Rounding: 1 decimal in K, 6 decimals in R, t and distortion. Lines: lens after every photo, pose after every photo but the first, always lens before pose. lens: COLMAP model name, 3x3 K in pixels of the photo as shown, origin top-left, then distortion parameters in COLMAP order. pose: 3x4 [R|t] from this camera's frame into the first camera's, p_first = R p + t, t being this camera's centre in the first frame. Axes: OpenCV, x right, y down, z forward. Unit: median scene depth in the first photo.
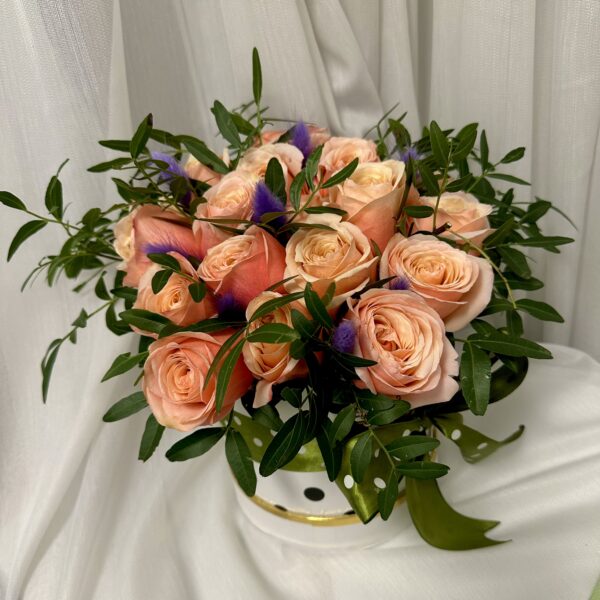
lens RADIAL K [[482.7, 0, 300.9], [0, 482.7, 320.1], [0, 0, 1]] dist [0.029929, -0.006021]
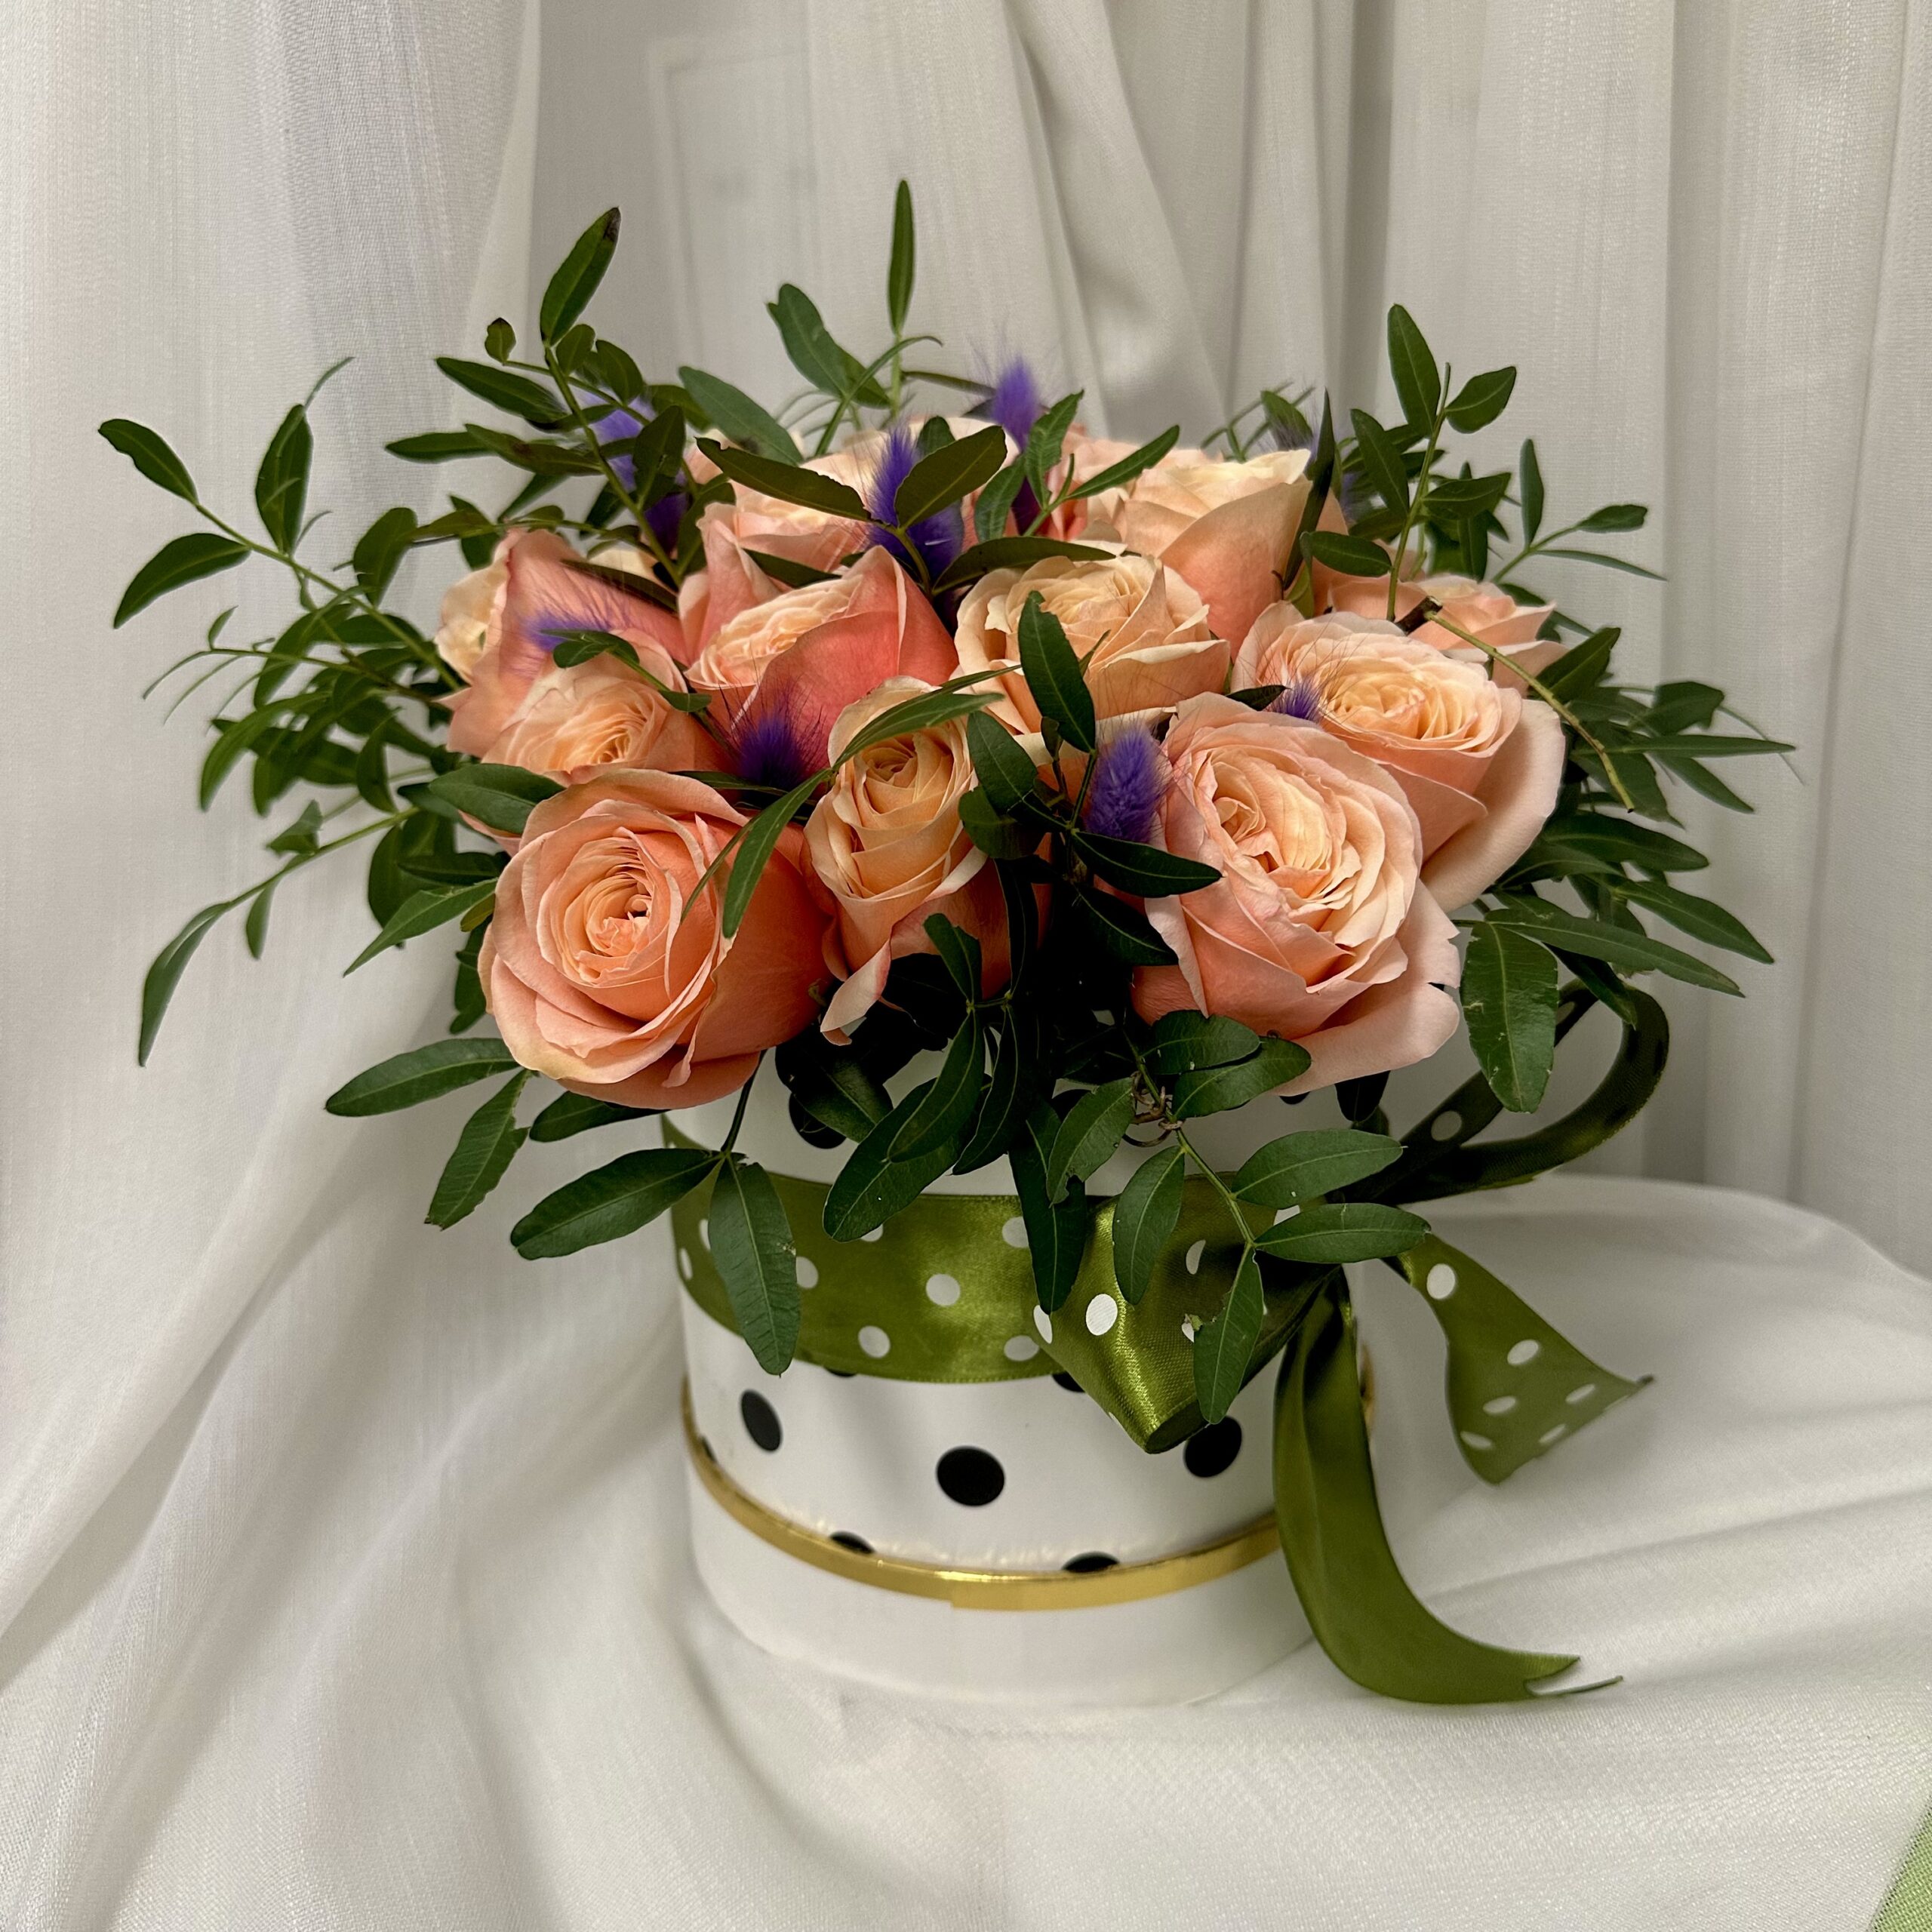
lens RADIAL K [[1552.8, 0, 941.0], [0, 1552.8, 1134.0], [0, 0, 1]] dist [0.041092, -0.001649]
pose [[0.996372, 0.084225, 0.012236, -0.024517], [-0.079664, 0.973536, -0.214199, 0.427893], [-0.029953, 0.212447, 0.976713, 0.006436]]
